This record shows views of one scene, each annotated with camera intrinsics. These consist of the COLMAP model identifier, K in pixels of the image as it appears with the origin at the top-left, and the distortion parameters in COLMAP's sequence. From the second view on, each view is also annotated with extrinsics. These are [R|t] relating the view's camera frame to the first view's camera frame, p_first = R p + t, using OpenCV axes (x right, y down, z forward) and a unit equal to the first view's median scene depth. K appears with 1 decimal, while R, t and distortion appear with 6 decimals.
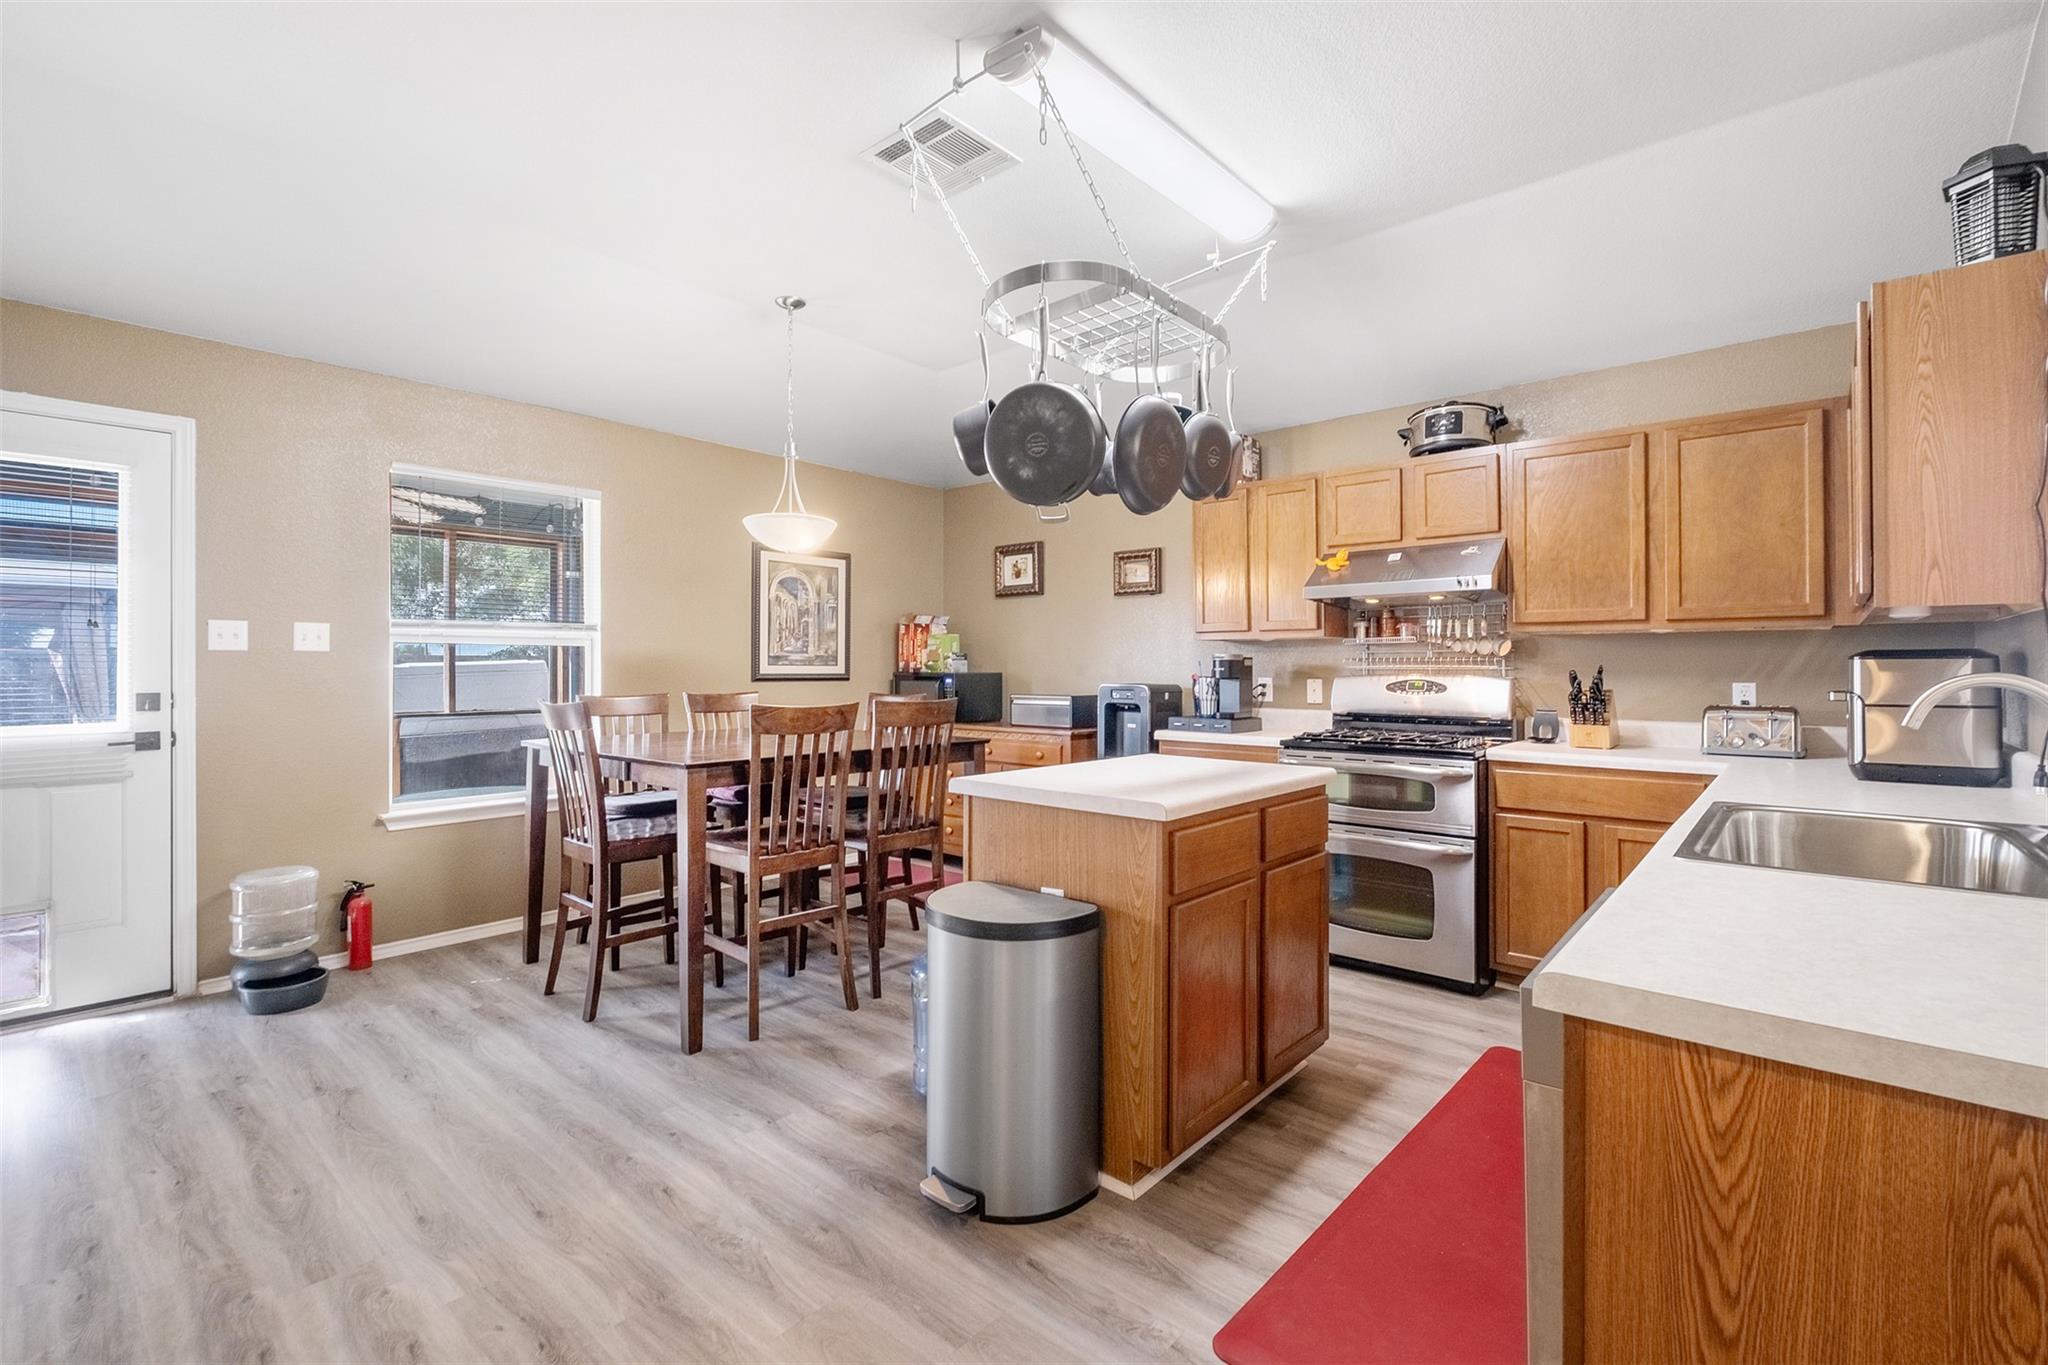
lens RADIAL K [[903.9, 0, 1022.2], [0, 903.9, 665.8], [0, 0, 1]] dist [0.001886, -0.006859]
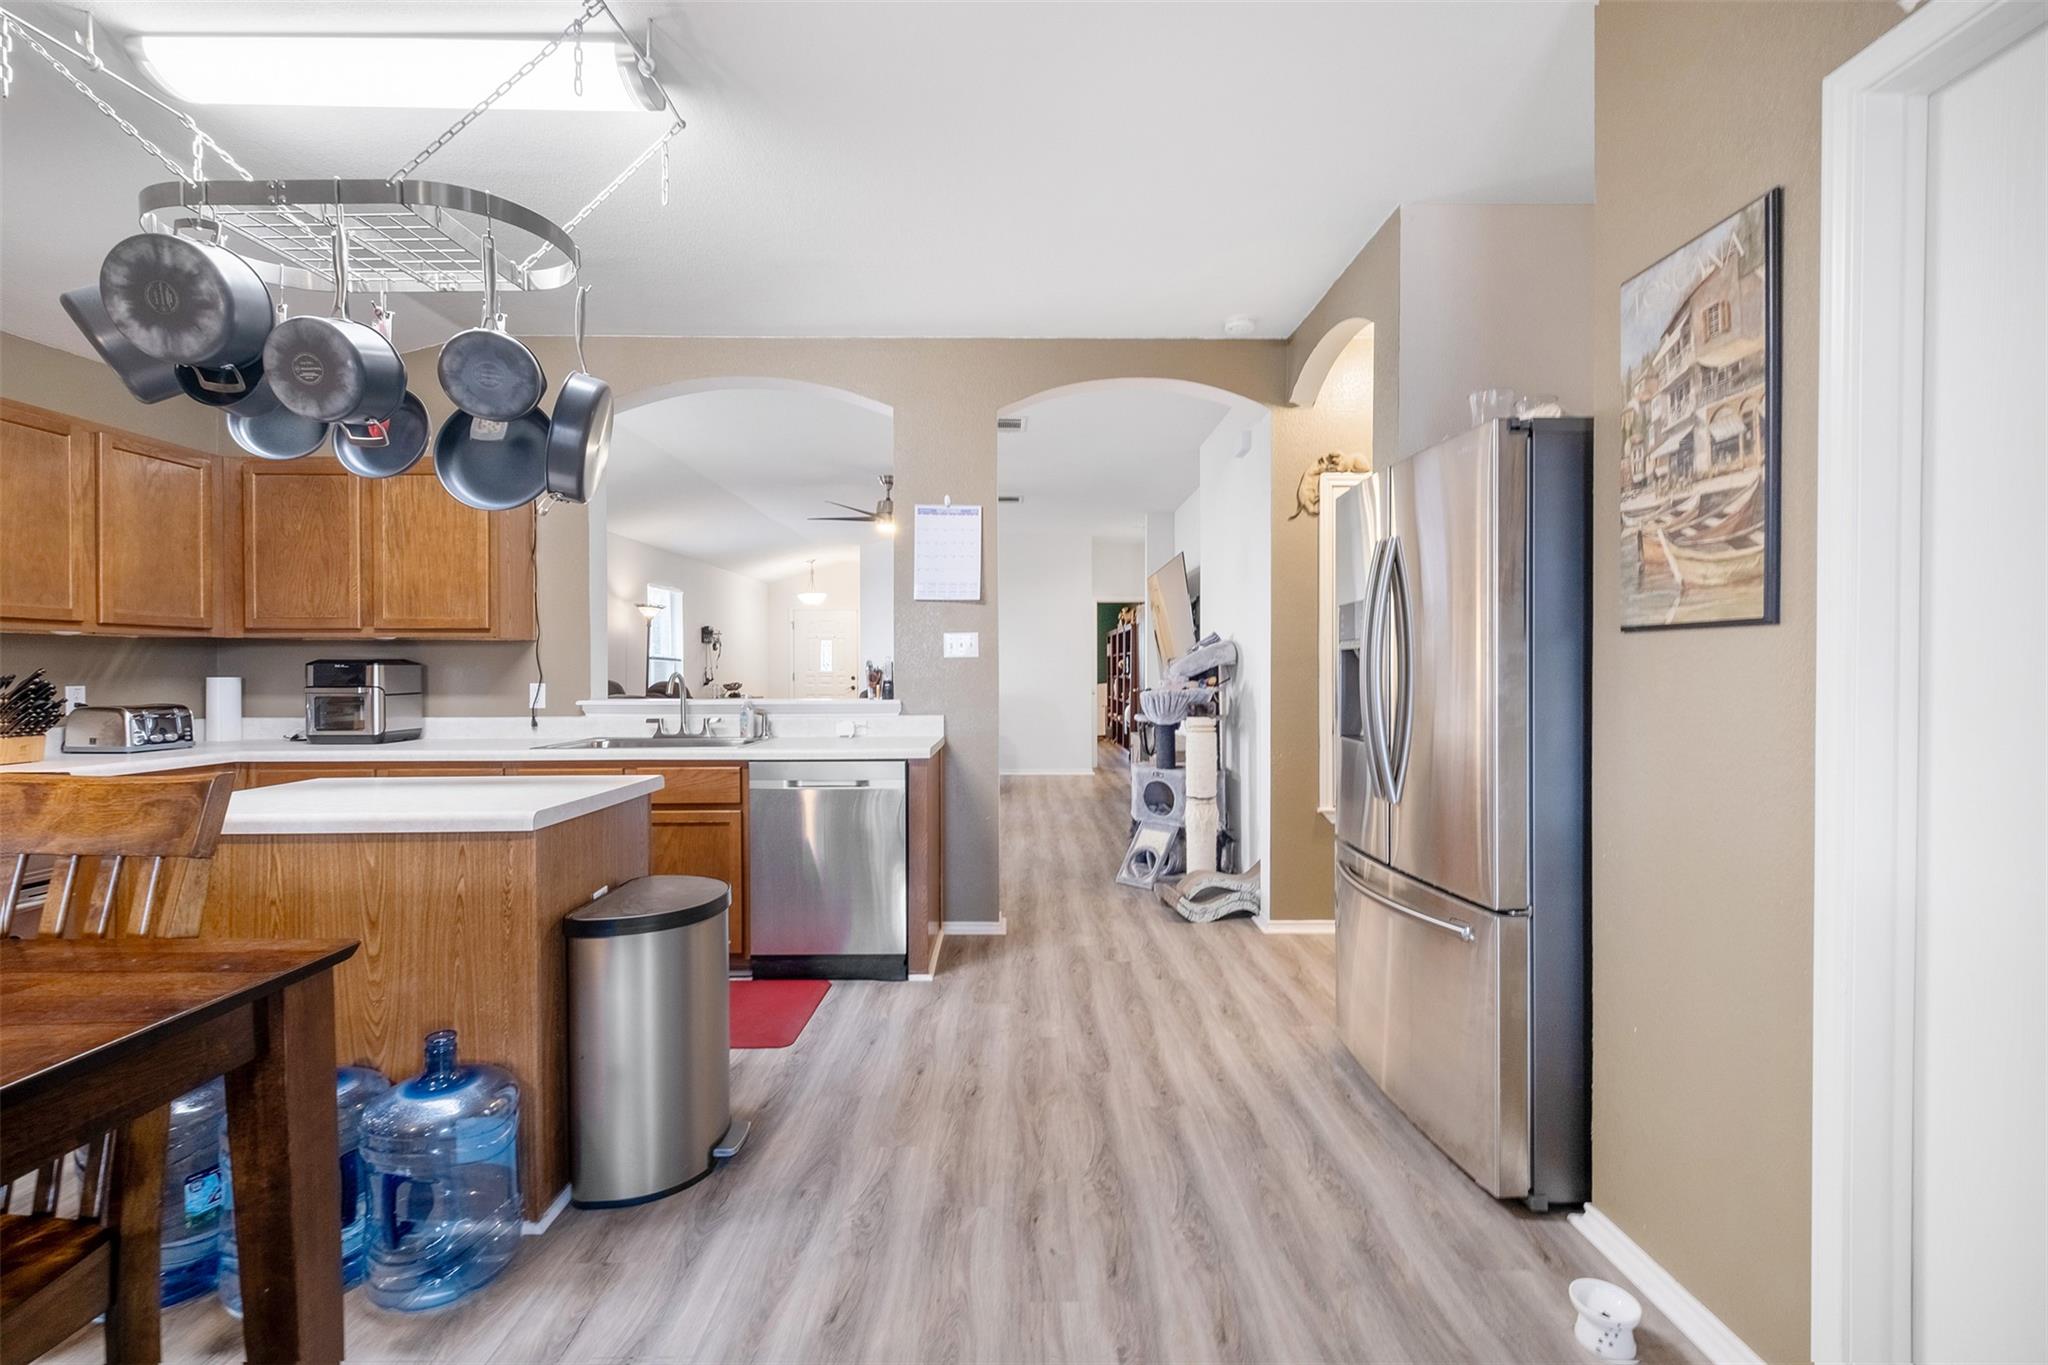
lens RADIAL K [[877.1, 0, 1042.3], [0, 877.1, 673.5], [0, 0, 1]] dist [-0.000814, -0.000604]
pose [[-0.674274, -0.003608, 0.738472, -0.667197], [0.000423, 0.999986, 0.005272, -0.000183], [-0.738481, 0.003867, -0.674263, 0.843323]]
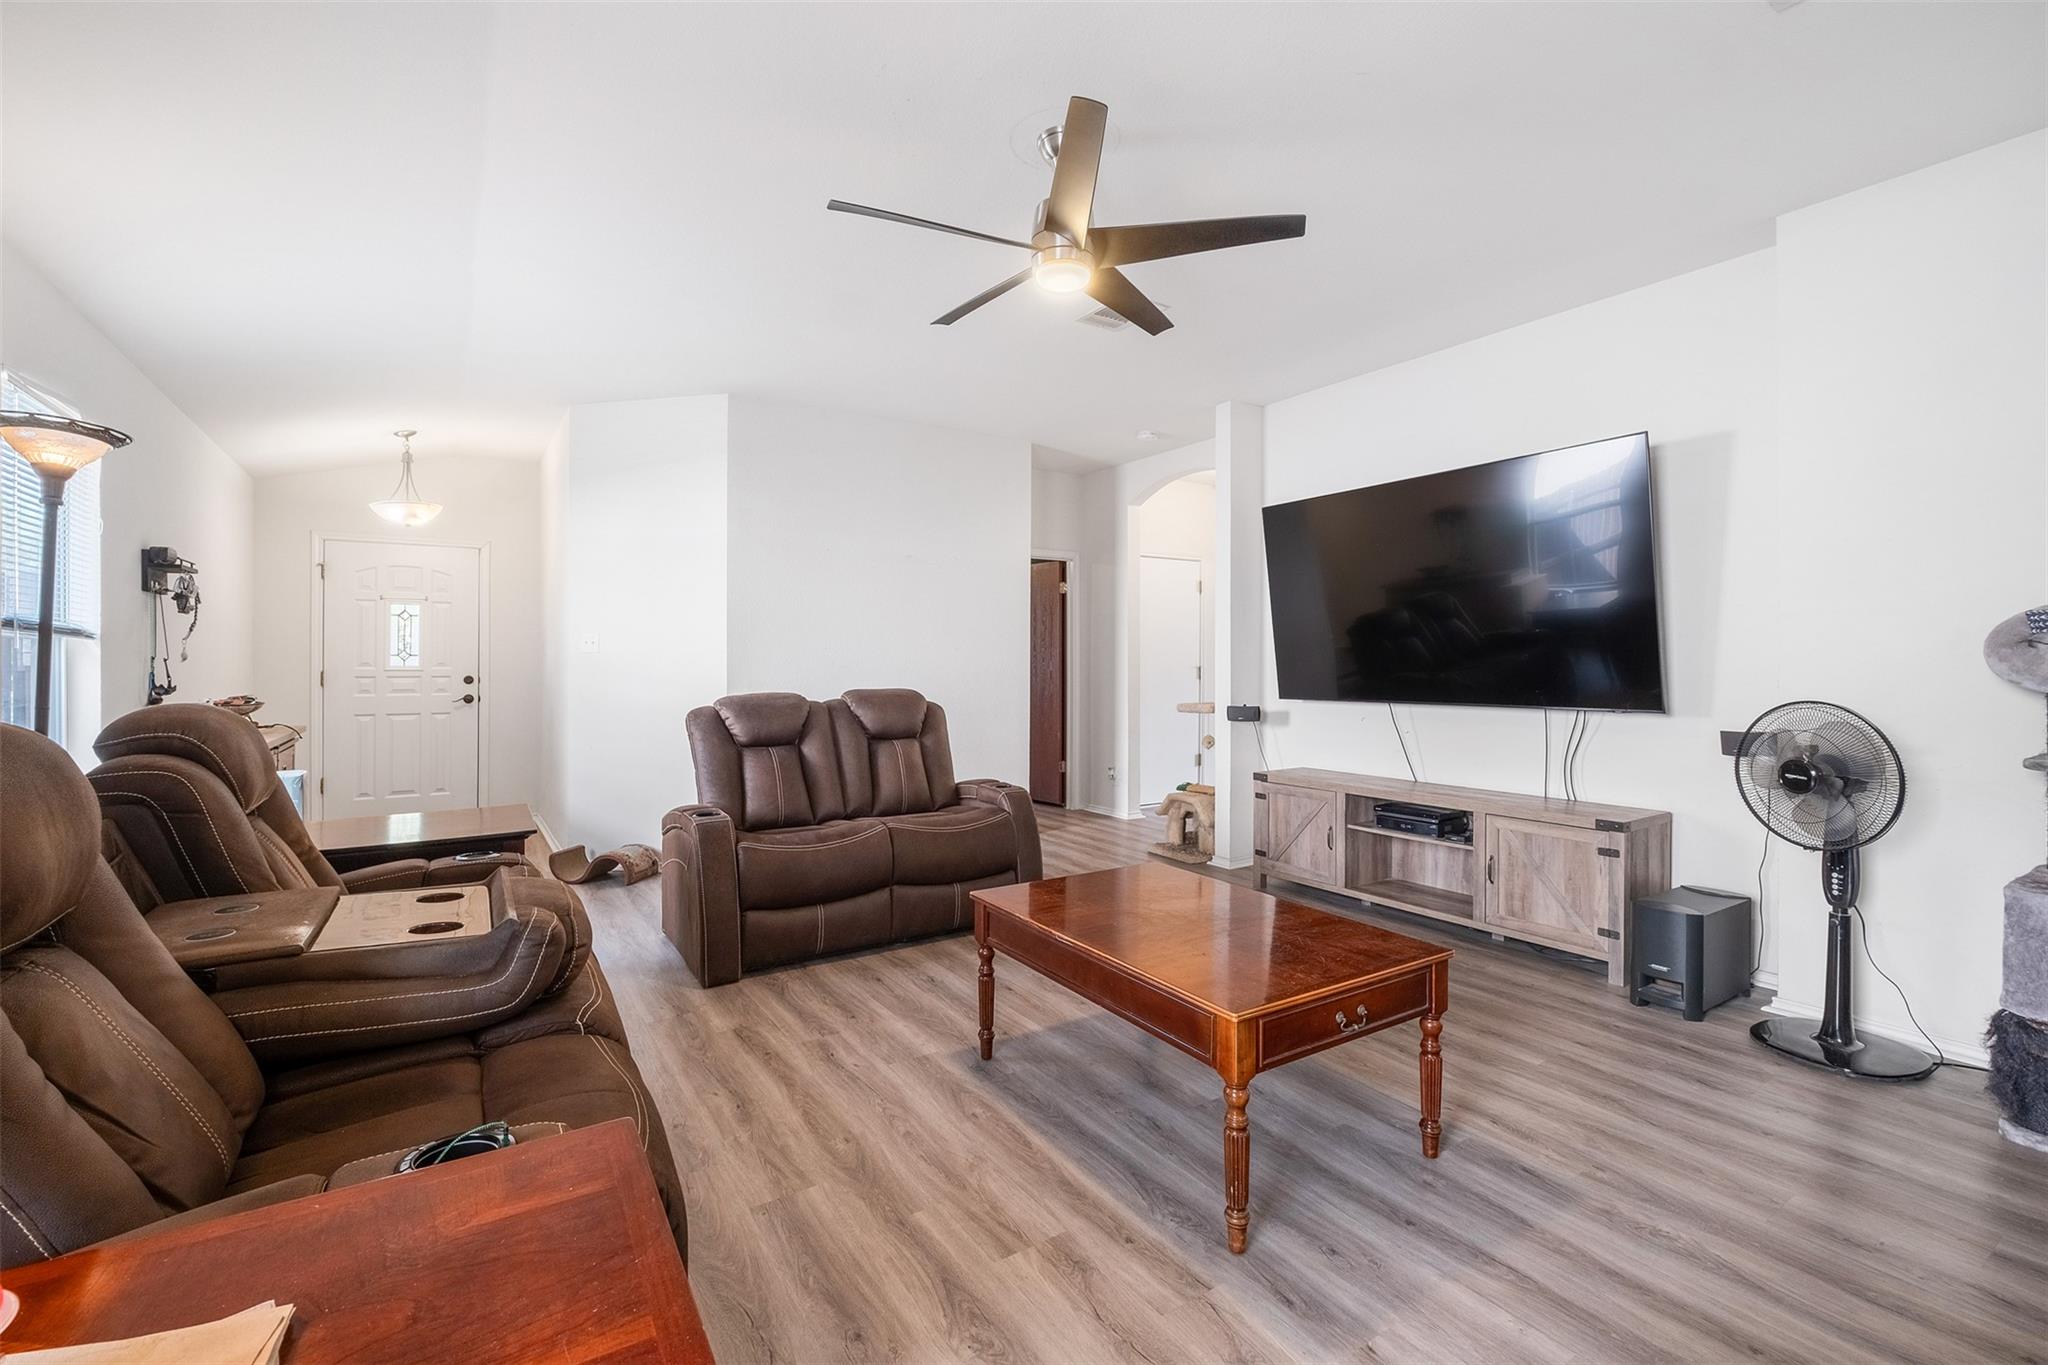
lens RADIAL K [[894.9, 0, 1023.8], [0, 894.9, 672.7], [0, 0, 1]] dist [0.002335, -0.004855]
pose [[-0.960901, -0.001514, 0.276887, 0.900331], [0.001533, 0.999941, 0.010790, 0.002759], [-0.276887, 0.010792, -0.960842, 0.479025]]
